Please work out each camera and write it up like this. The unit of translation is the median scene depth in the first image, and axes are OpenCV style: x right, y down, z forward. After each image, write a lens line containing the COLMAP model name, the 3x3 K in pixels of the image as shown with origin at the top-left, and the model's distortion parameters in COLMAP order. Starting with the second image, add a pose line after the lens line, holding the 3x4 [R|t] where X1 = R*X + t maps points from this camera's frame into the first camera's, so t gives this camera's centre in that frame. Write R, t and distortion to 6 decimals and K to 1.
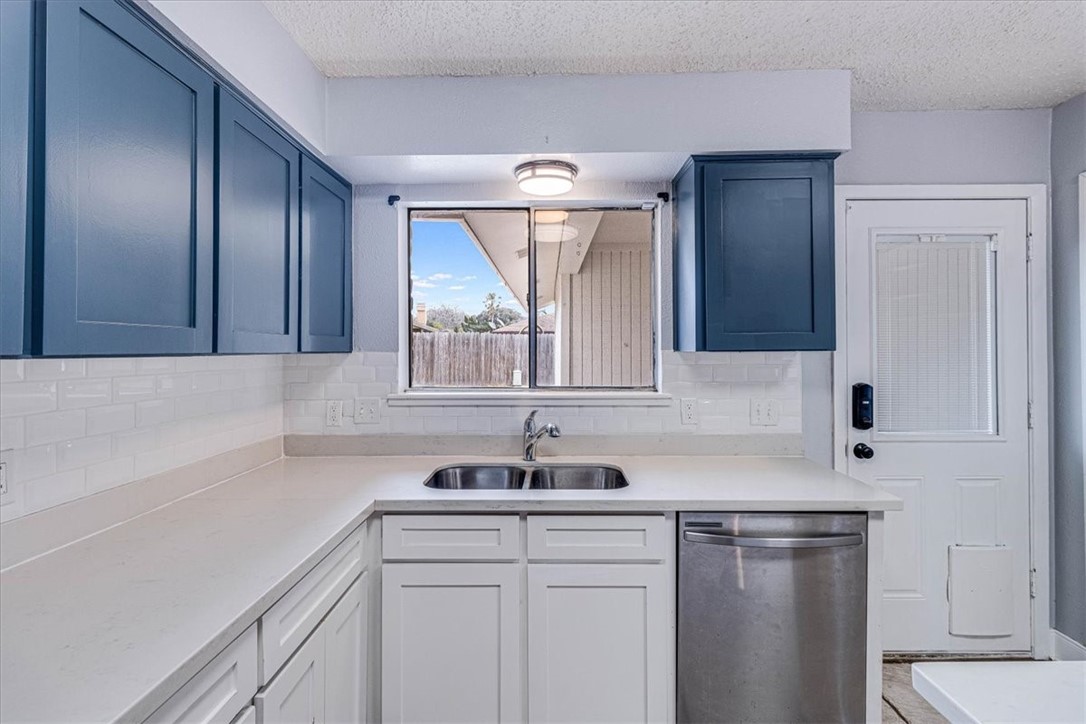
lens RADIAL K [[498.0, 0, 544.2], [0, 498.0, 347.6], [0, 0, 1]] dist [-0.001358, -0.000350]
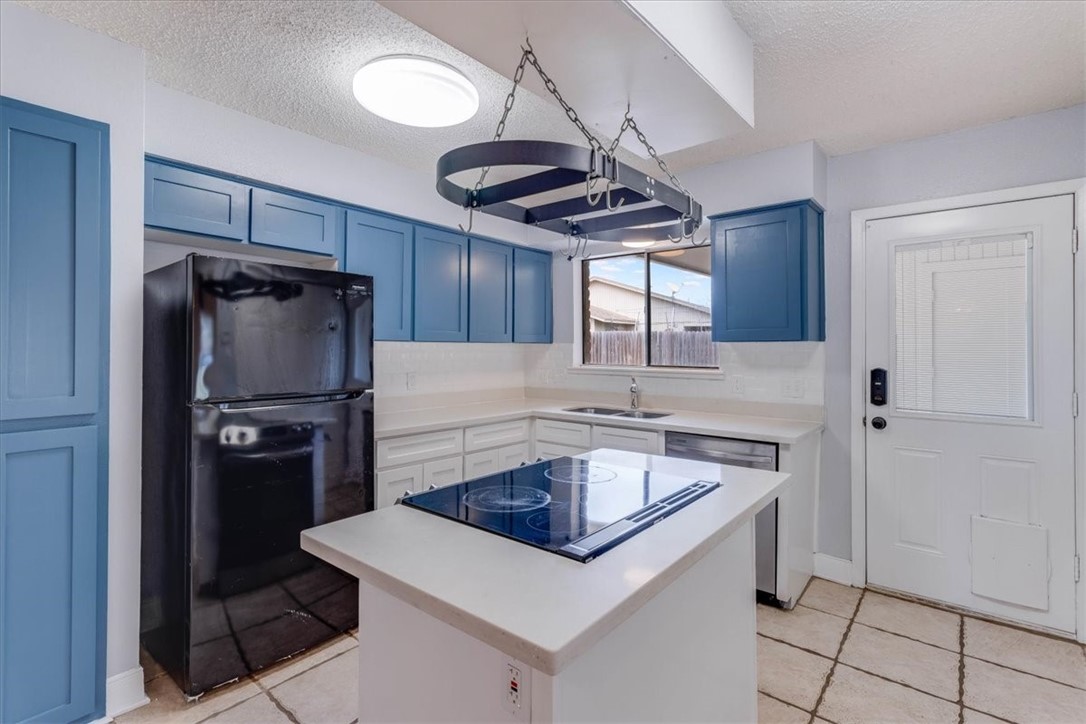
lens RADIAL K [[498.0, 0, 543.2], [0, 498.0, 353.8], [0, 0, 1]] dist [-0.001358, -0.000350]
pose [[0.787973, 0.013016, -0.615572, 1.016350], [-0.003006, 0.999846, 0.017293, 0.023350], [0.615702, -0.011776, 0.787891, -0.663498]]
